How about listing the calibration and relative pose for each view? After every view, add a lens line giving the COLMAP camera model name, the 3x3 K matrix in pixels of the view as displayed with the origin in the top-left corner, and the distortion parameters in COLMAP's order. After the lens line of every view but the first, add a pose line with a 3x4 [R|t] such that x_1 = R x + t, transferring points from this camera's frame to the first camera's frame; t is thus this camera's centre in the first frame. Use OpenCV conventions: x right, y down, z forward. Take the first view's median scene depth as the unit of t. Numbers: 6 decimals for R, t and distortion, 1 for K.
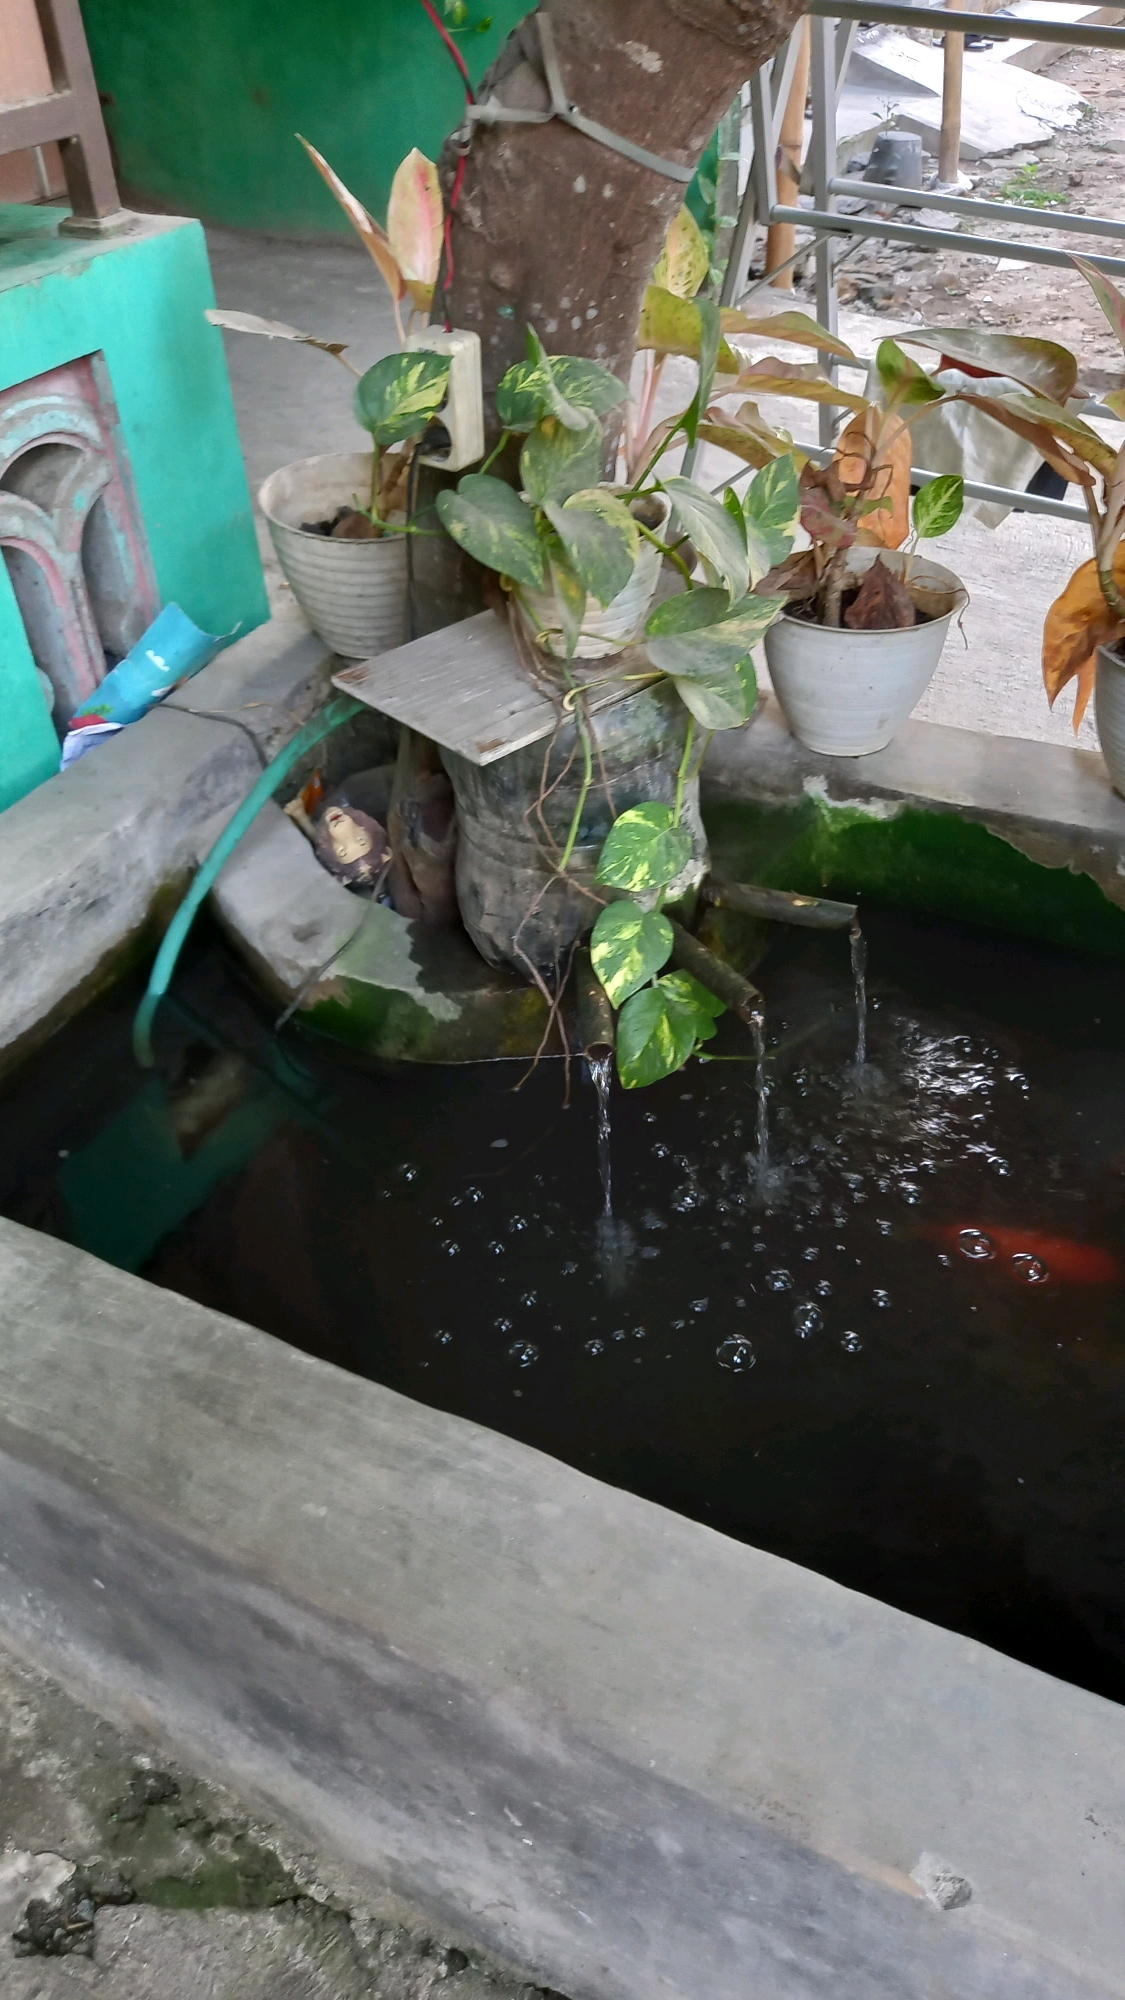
lens RADIAL K [[1449.3, 0, 562.5], [0, 1449.3, 1000.0], [0, 0, 1]] dist [0.040369, -0.075857]
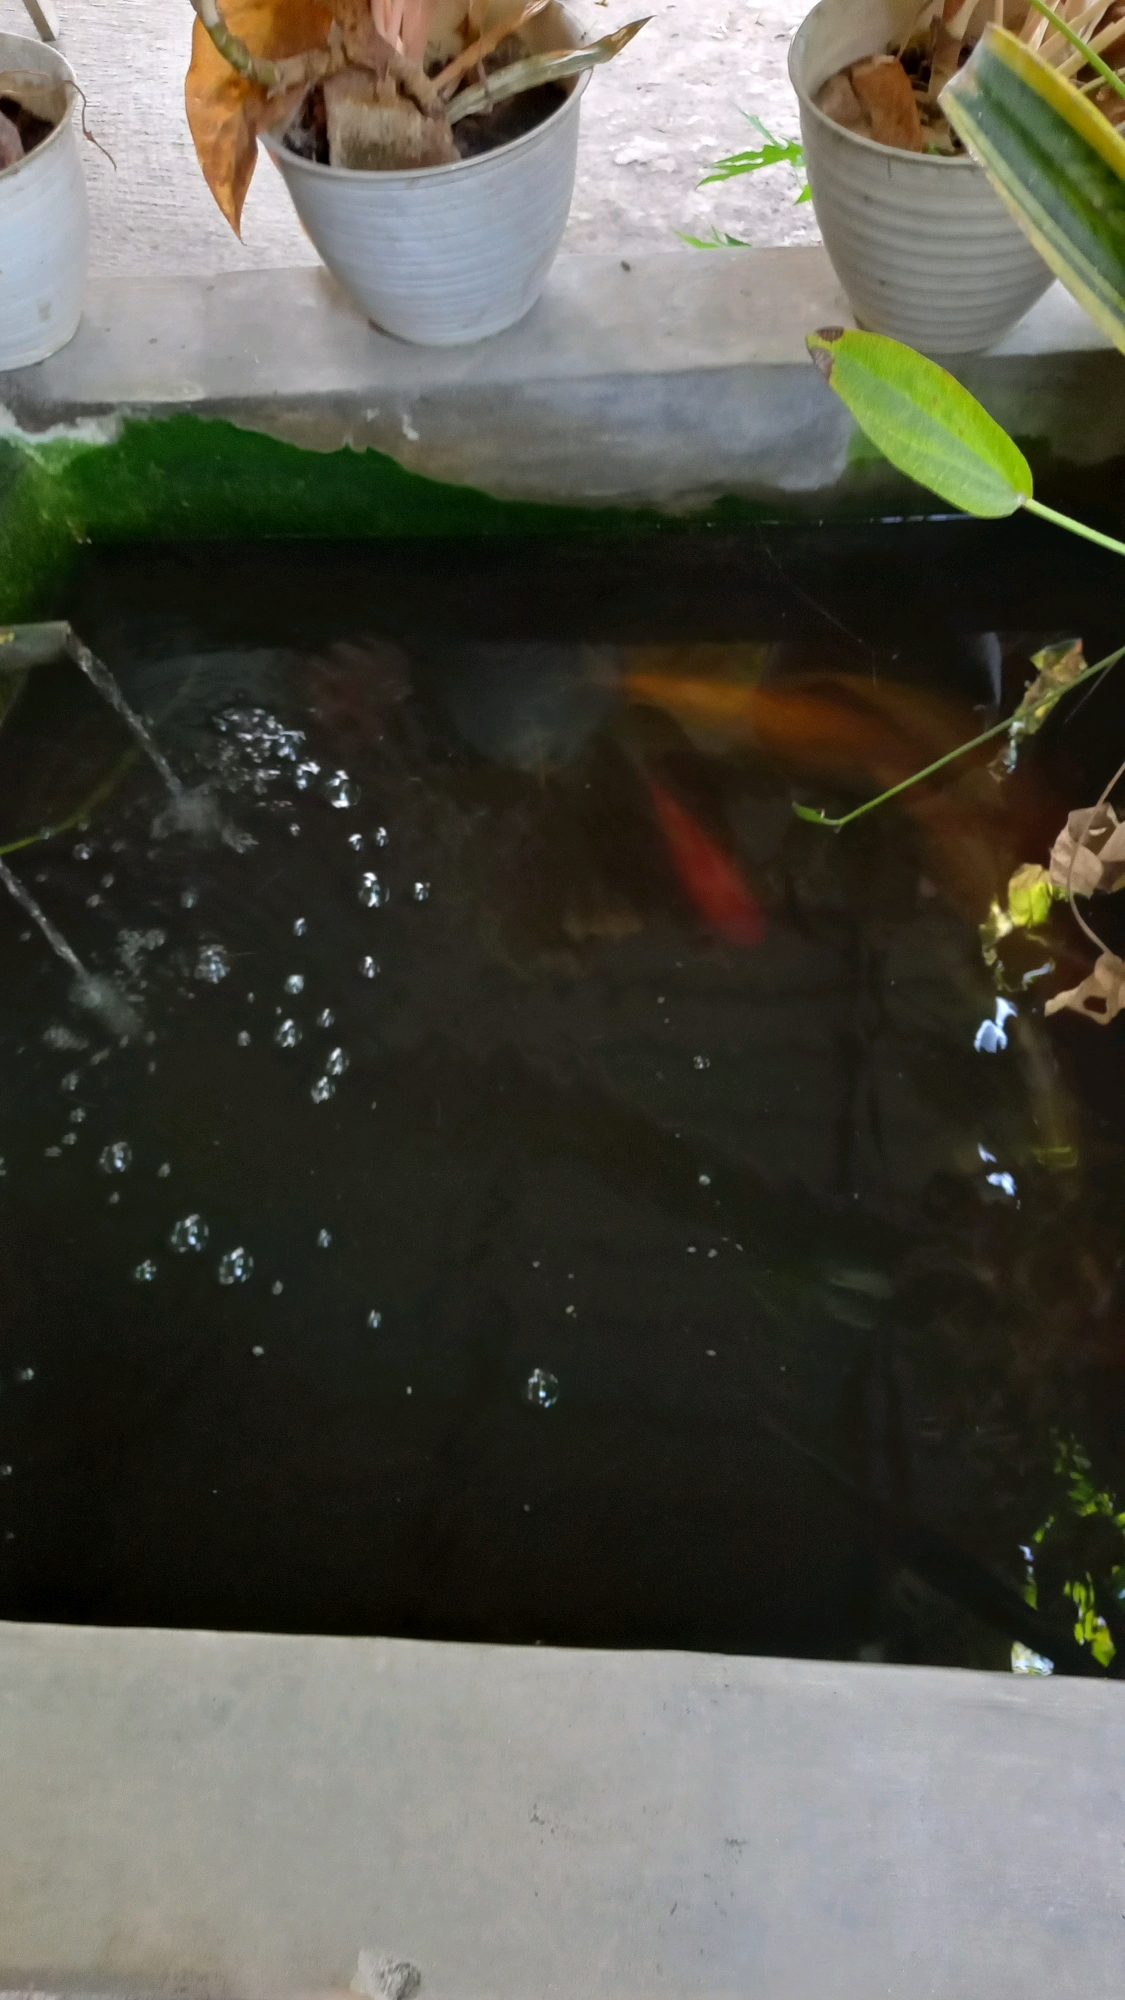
lens RADIAL K [[1449.3, 0, 562.5], [0, 1449.3, 1000.0], [0, 0, 1]] dist [0.040369, -0.075857]
pose [[0.909863, -0.376426, 0.174506, 0.209673], [0.291097, 0.878851, 0.378000, -0.093700], [-0.295654, -0.293130, 0.909210, 0.181037]]
